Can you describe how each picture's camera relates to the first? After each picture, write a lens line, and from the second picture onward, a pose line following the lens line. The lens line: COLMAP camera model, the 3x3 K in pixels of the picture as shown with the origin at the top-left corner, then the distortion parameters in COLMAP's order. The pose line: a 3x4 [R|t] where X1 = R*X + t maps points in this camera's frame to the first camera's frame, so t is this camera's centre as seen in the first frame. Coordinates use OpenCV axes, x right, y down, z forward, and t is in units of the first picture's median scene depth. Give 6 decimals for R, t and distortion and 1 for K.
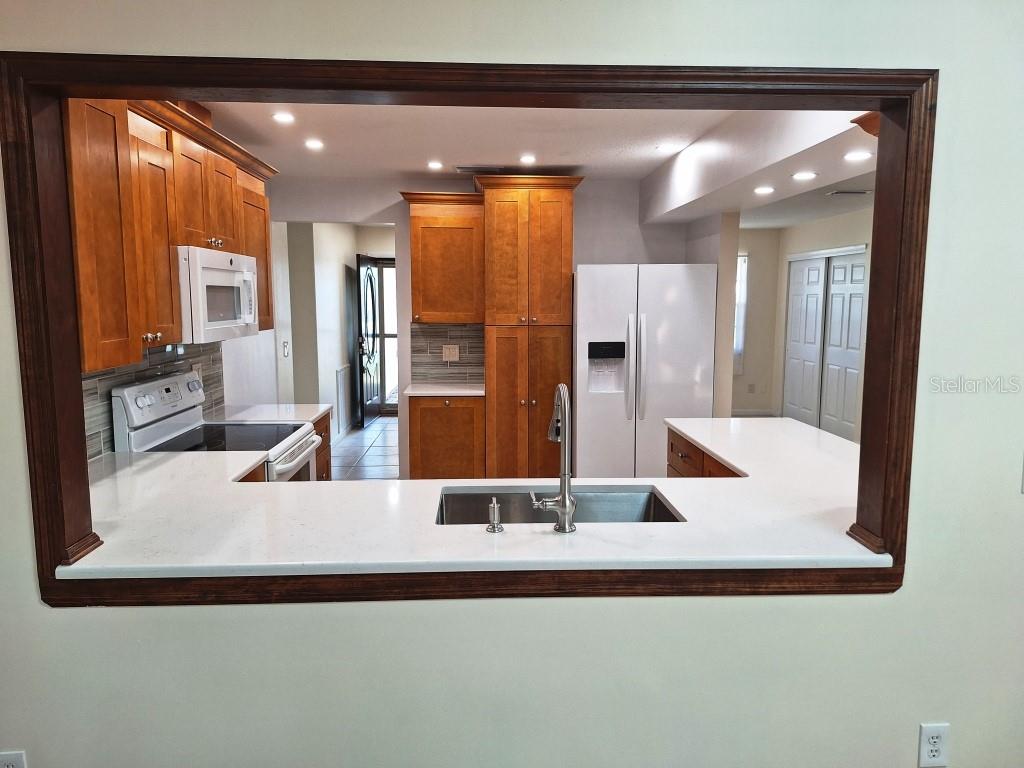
lens RADIAL K [[711.7, 0, 512.8], [0, 711.7, 386.2], [0, 0, 1]] dist [0.010673, -0.013557]
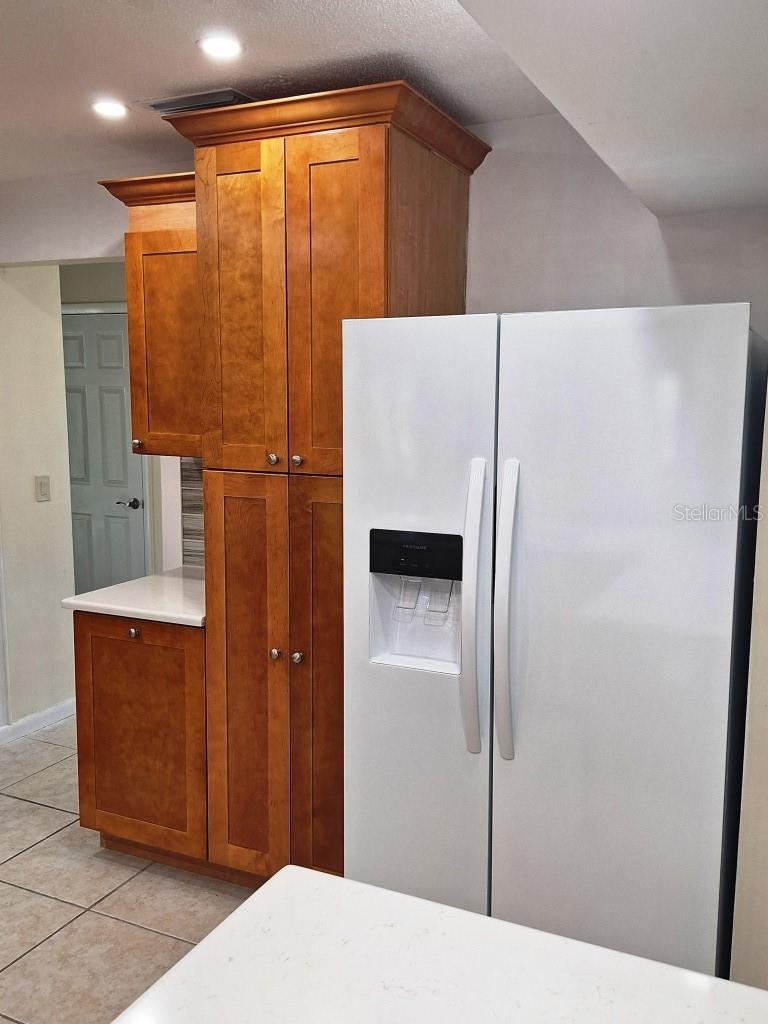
lens RADIAL K [[887.7, 0, 383.1], [0, 887.7, 508.1], [0, 0, 1]] dist [0.039403, -0.000242]
pose [[0.880286, 0.063925, -0.470118, 0.315302], [-0.062297, 0.997876, 0.019039, -0.077855], [0.470336, 0.012527, 0.882398, 0.568734]]
